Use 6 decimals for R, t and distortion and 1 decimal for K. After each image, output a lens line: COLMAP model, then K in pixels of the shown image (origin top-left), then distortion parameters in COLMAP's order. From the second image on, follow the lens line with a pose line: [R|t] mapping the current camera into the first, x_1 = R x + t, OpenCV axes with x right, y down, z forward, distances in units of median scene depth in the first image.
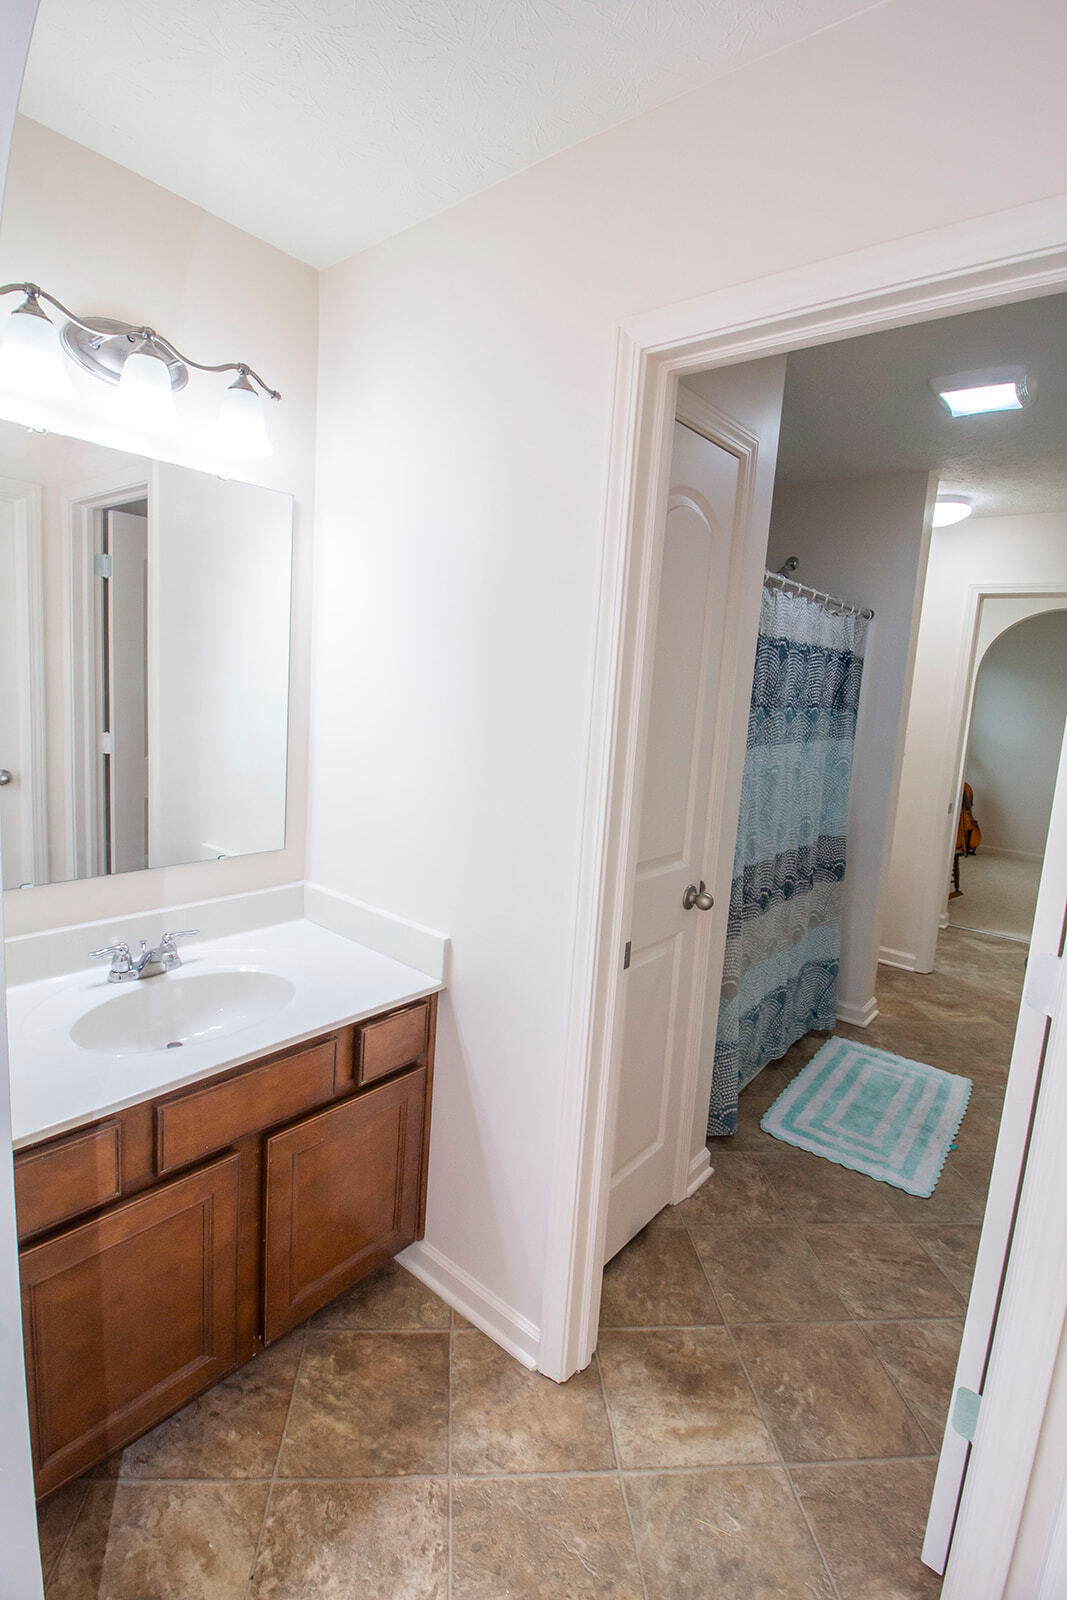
lens RADIAL K [[749.2, 0, 541.3], [0, 749.2, 762.9], [0, 0, 1]] dist [-0.021544, -0.004103]
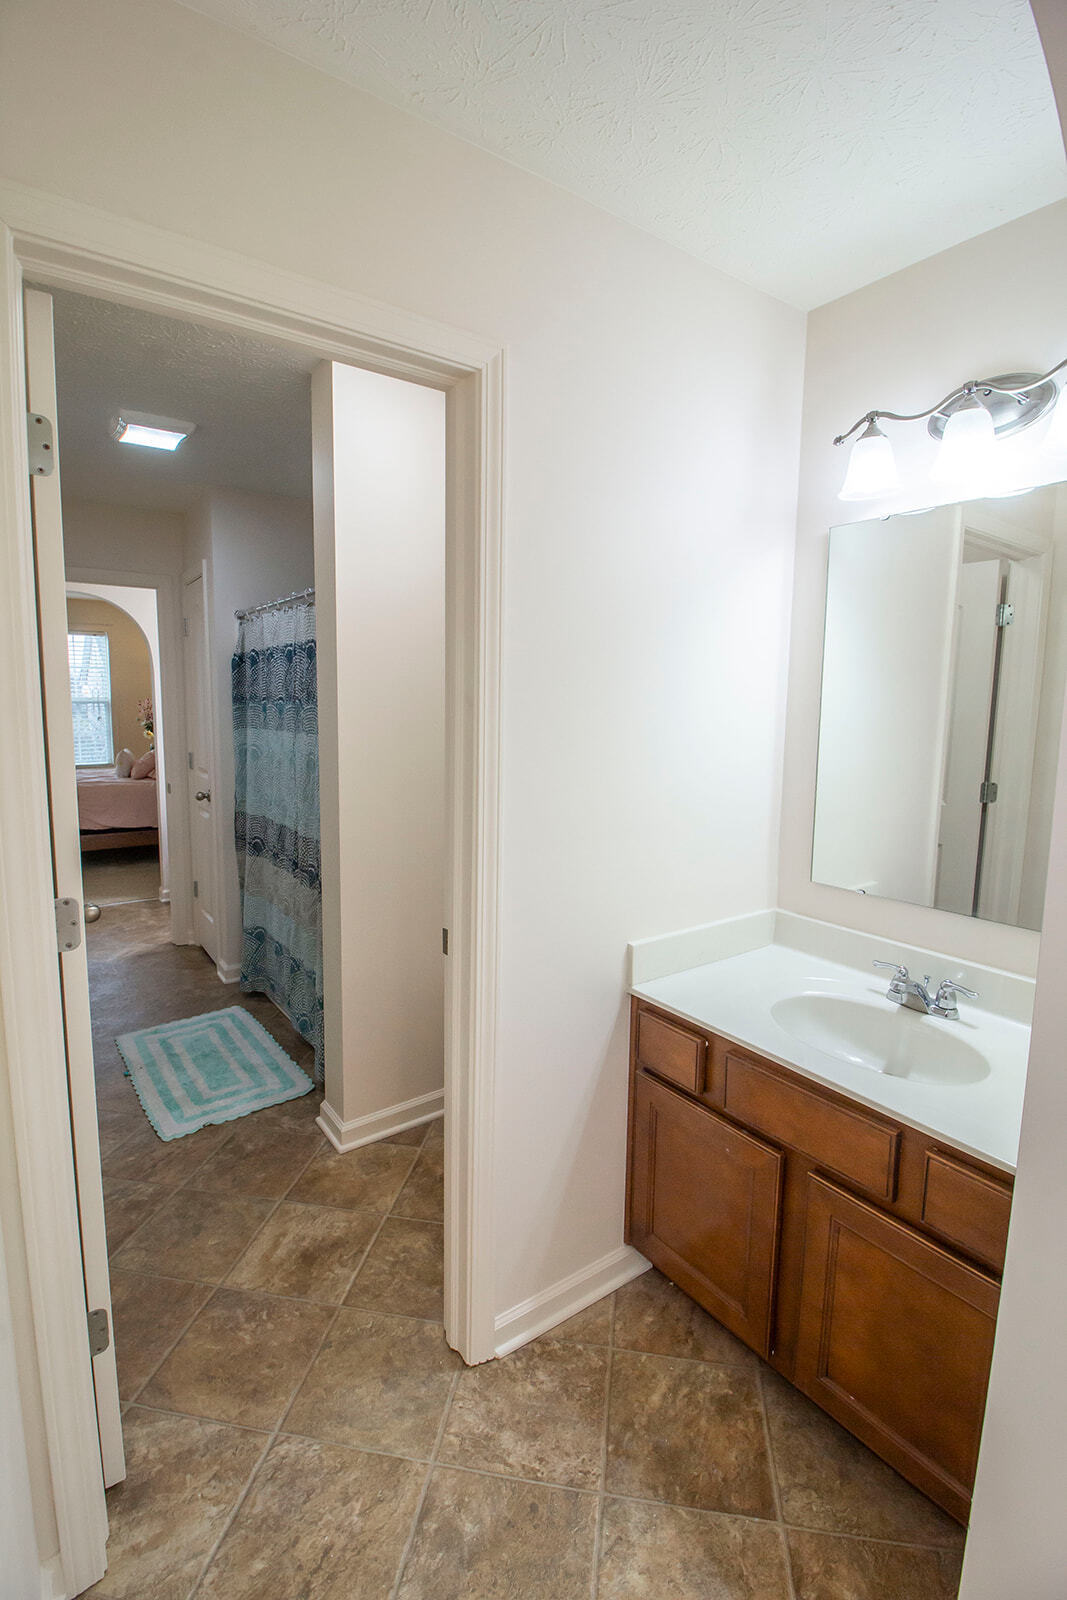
lens RADIAL K [[749.2, 0, 534.9], [0, 749.2, 798.2], [0, 0, 1]] dist [-0.021544, -0.004103]
pose [[-0.258194, 0.064211, -0.963957, 0.913818], [-0.143373, 0.984193, 0.103961, -0.070192], [0.955395, 0.165048, -0.244907, 1.123352]]
